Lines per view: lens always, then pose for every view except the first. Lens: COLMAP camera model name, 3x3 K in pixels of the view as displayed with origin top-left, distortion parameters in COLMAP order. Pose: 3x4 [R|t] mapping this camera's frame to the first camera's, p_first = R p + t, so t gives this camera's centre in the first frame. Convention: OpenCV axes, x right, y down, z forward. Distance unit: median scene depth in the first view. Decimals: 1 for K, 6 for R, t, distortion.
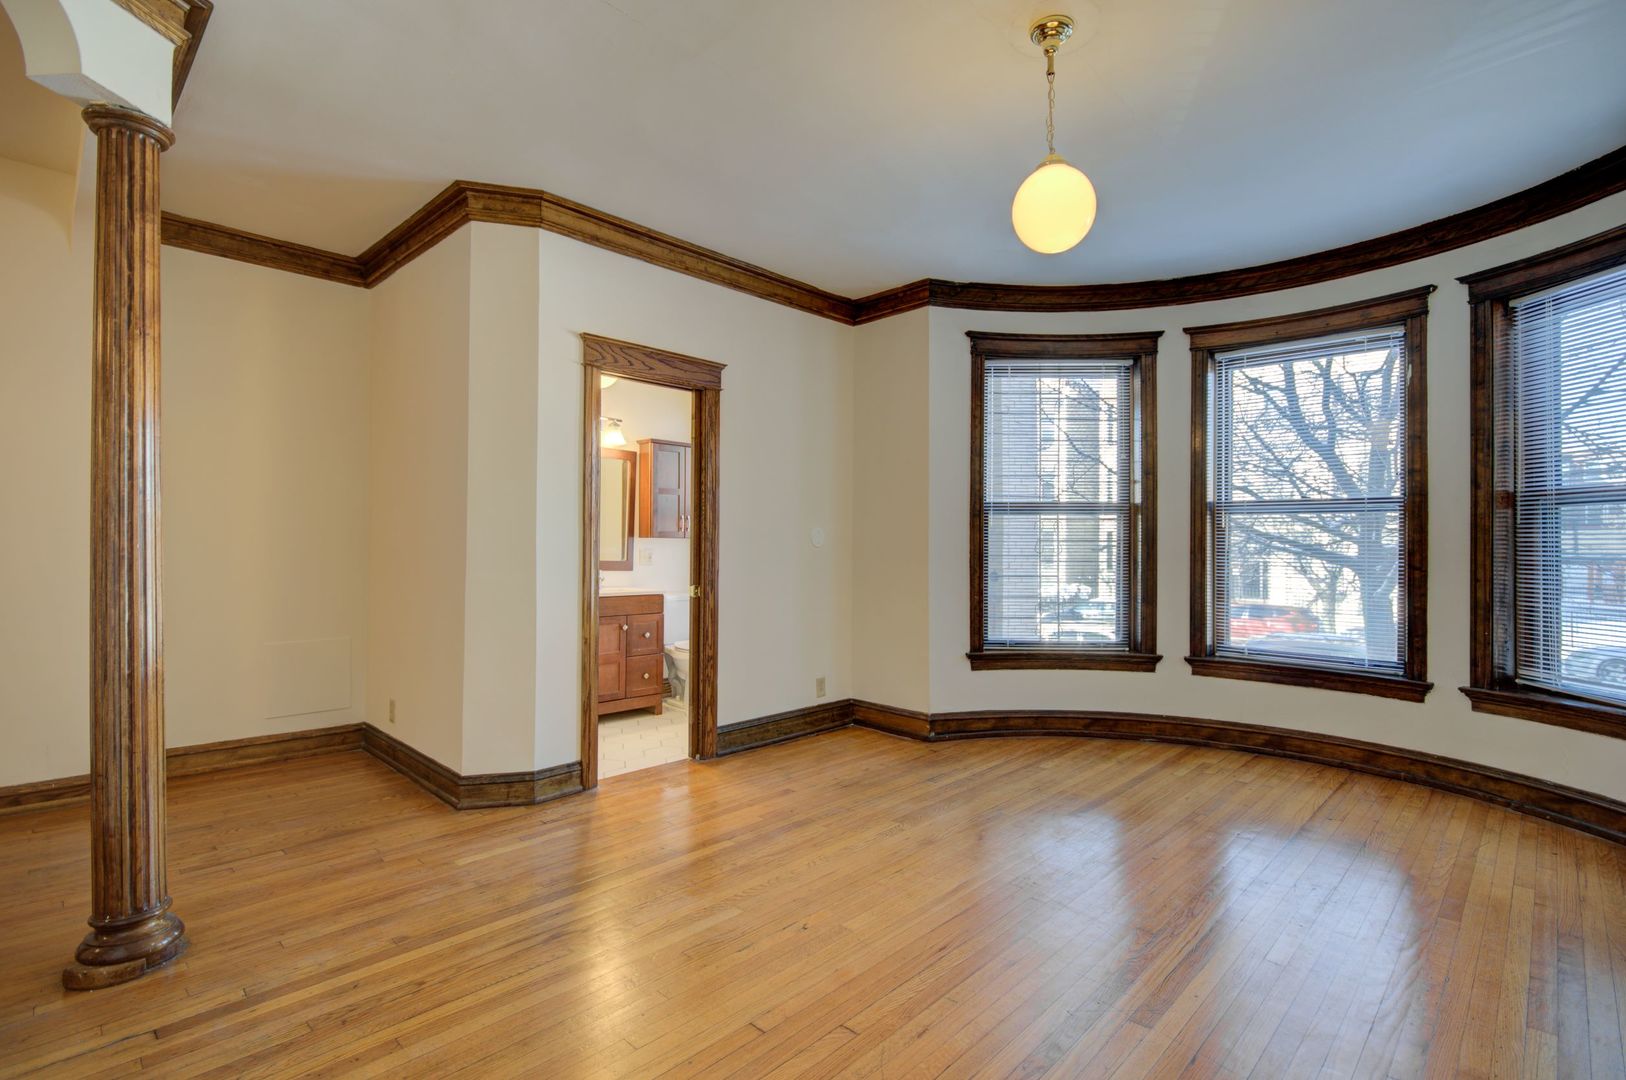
lens RADIAL K [[765.3, 0, 813.0], [0, 765.3, 540.0], [0, 0, 1]] dist [0.000677, 0.000042]
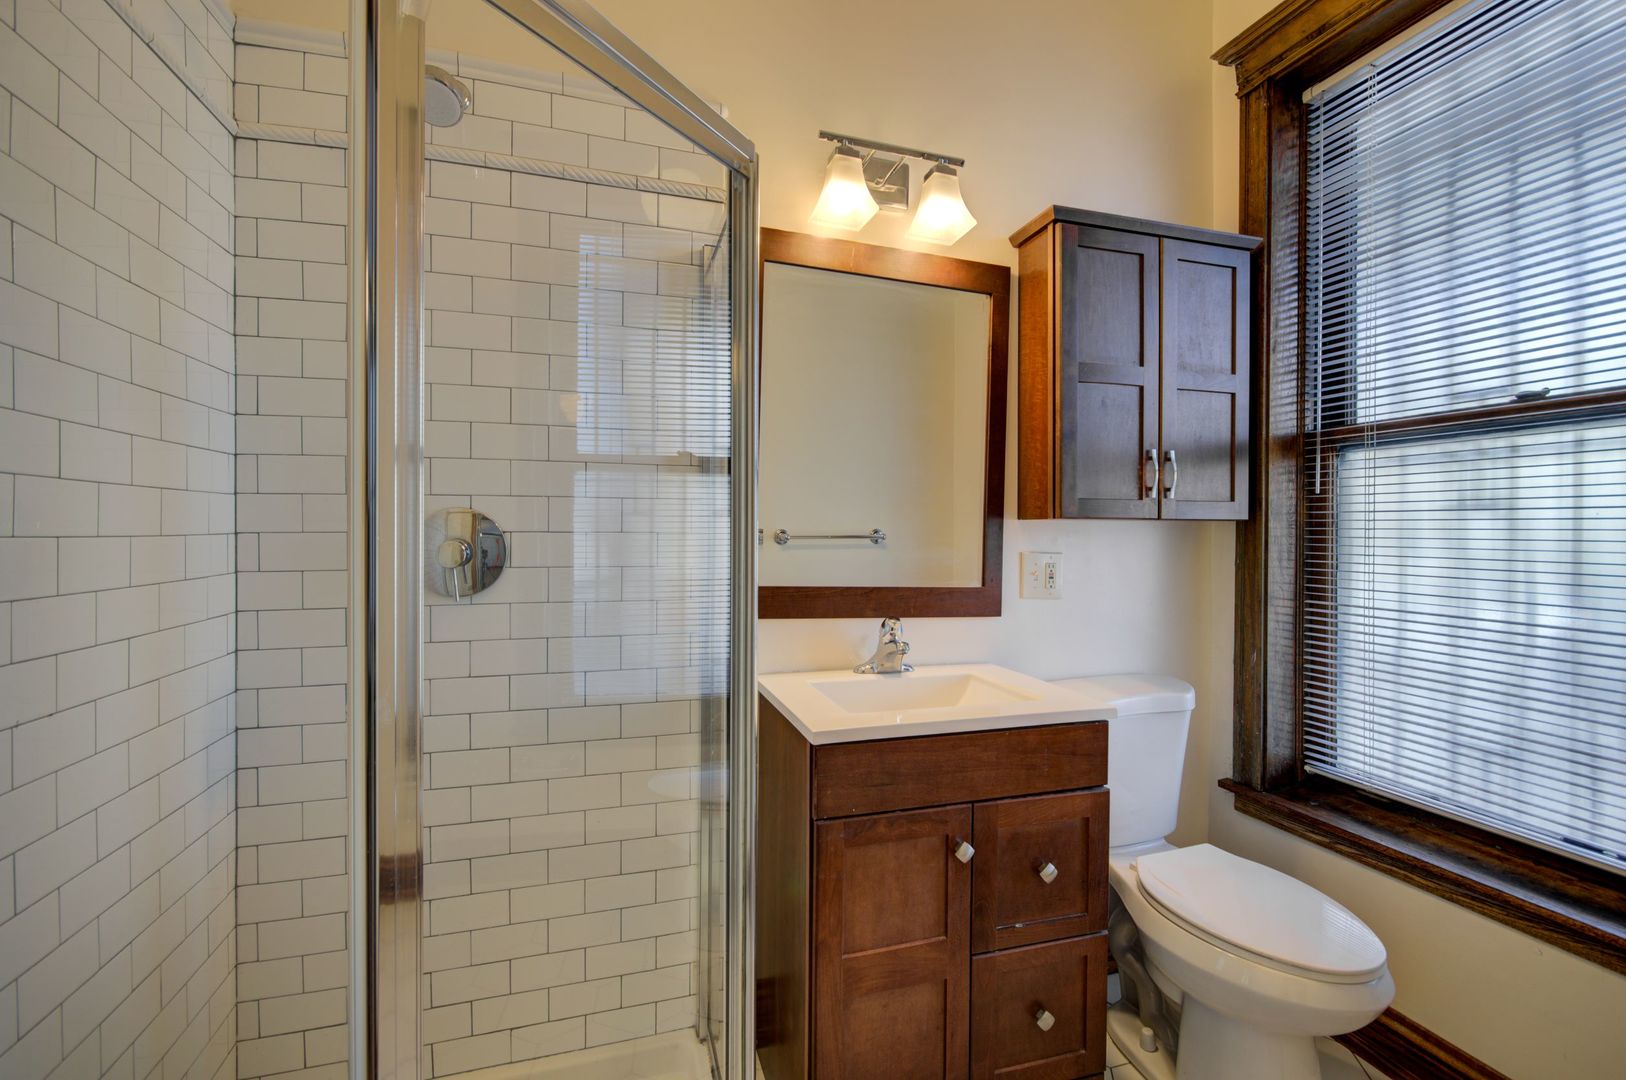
lens RADIAL K [[716.6, 0, 813.0], [0, 716.6, 540.0], [0, 0, 1]] dist [0.001173, 0.000149]
pose [[0.876594, -0.001375, -0.481229, -0.156729], [0.004165, 0.999980, 0.004729, 0.004223], [0.481213, -0.006150, 0.876582, 0.690630]]
